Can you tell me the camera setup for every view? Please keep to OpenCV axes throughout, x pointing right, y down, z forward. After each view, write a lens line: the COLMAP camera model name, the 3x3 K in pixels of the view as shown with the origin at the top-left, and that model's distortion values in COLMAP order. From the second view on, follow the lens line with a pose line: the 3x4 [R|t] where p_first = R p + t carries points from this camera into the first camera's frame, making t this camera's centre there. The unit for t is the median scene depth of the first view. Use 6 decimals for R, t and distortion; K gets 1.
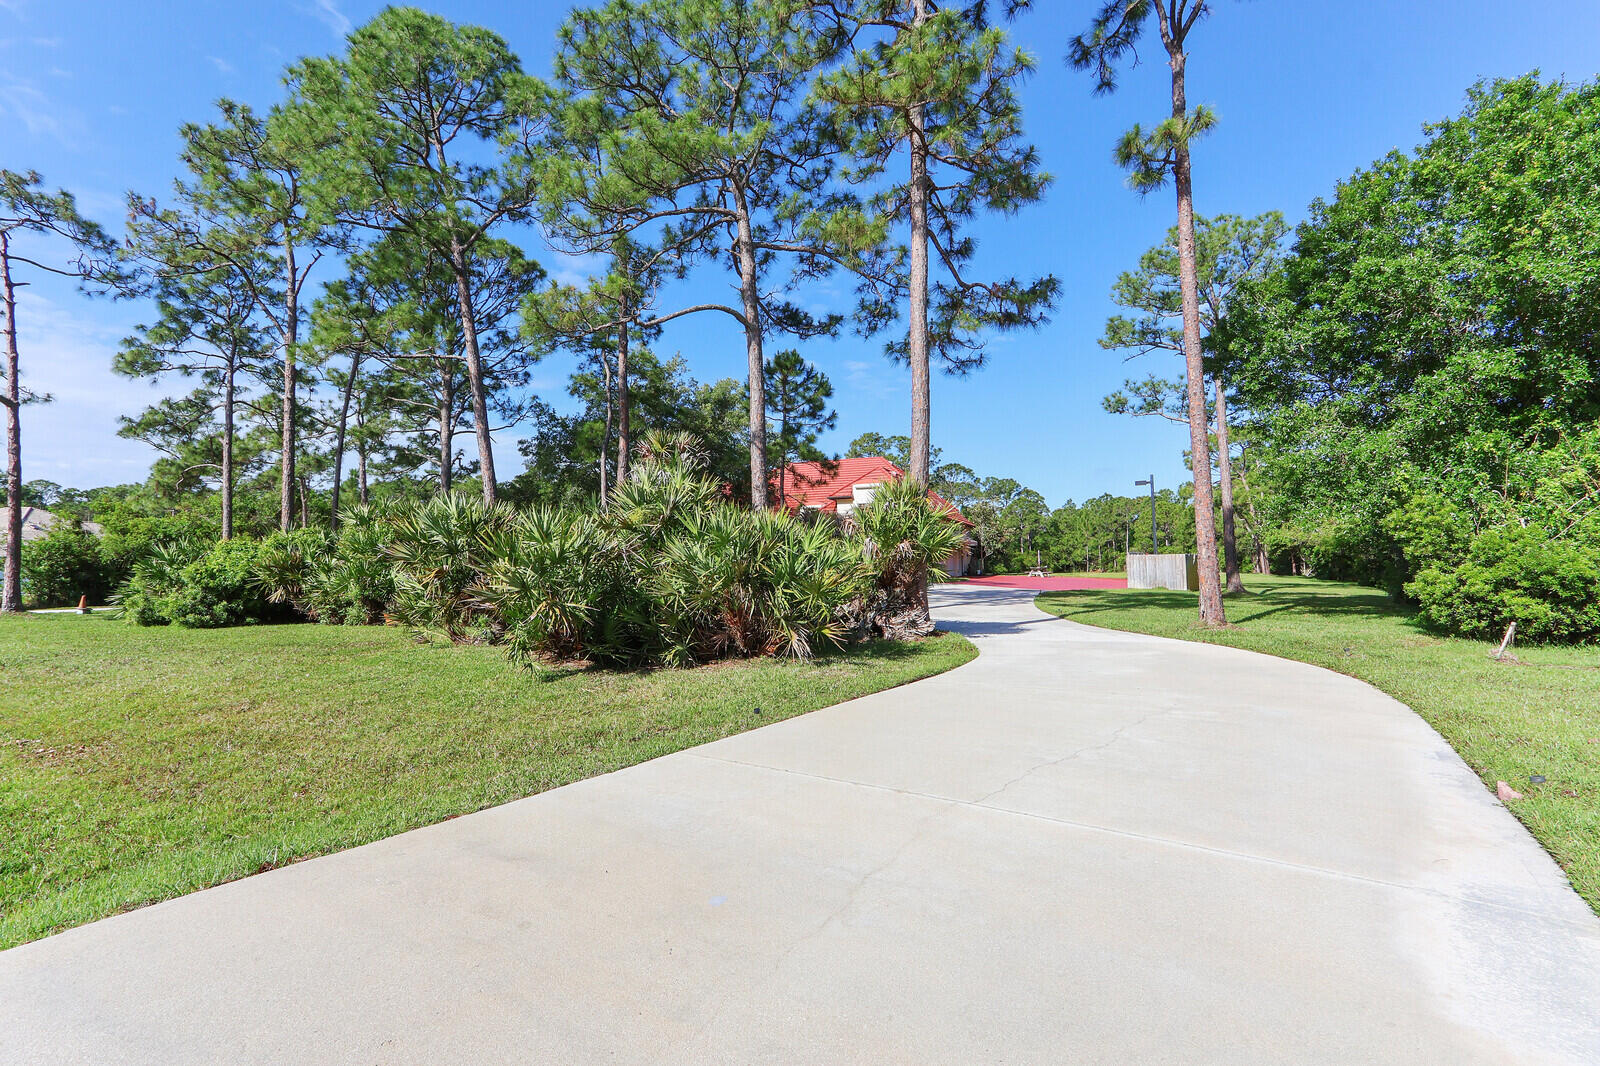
lens RADIAL K [[725.2, 0, 814.8], [0, 725.2, 536.1], [0, 0, 1]] dist [0.002741, 0.000749]
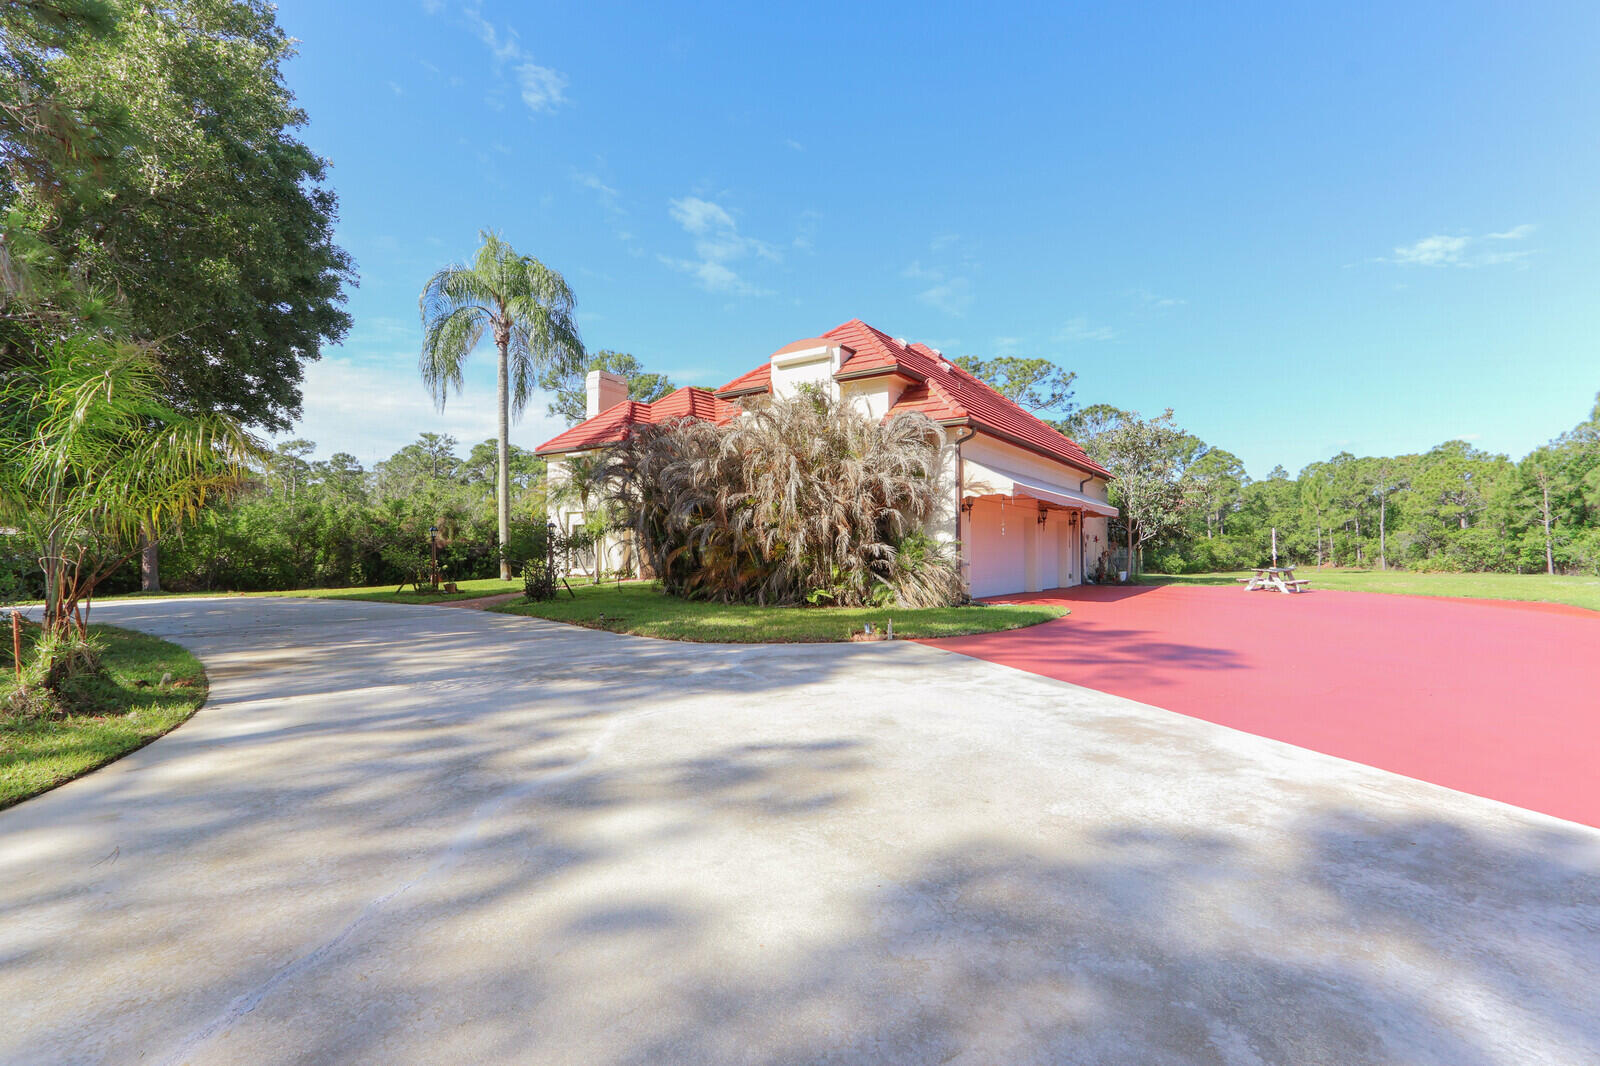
lens RADIAL K [[725.2, 0, 785.0], [0, 725.2, 529.3], [0, 0, 1]] dist [0.002741, 0.000749]
pose [[0.970978, 0.002134, -0.239160, 0.068550], [0.000454, 0.999942, 0.010765, 0.008112], [0.239169, -0.010562, 0.970920, 0.269939]]
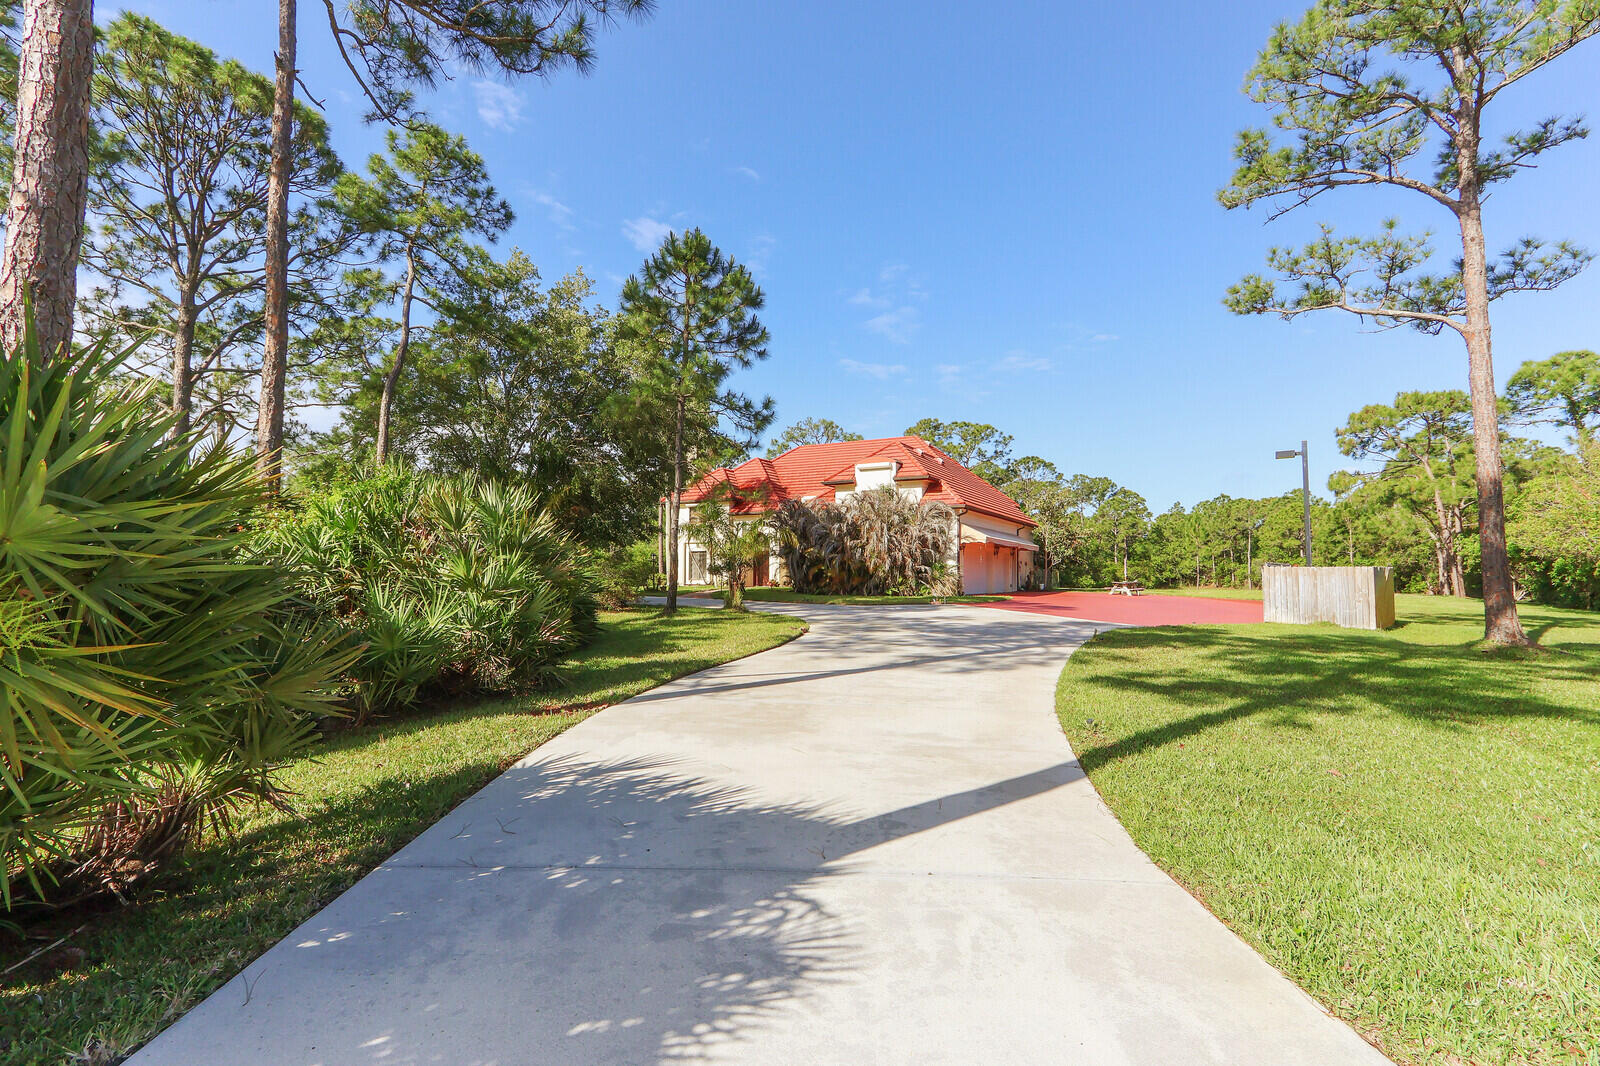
lens RADIAL K [[725.2, 0, 796.8], [0, 725.2, 544.0], [0, 0, 1]] dist [0.002741, 0.000749]
pose [[0.989142, 0.013056, -0.146383, 0.044986], [-0.012708, 0.999914, 0.003314, 0.003384], [0.146414, -0.001418, 0.989222, 0.115775]]
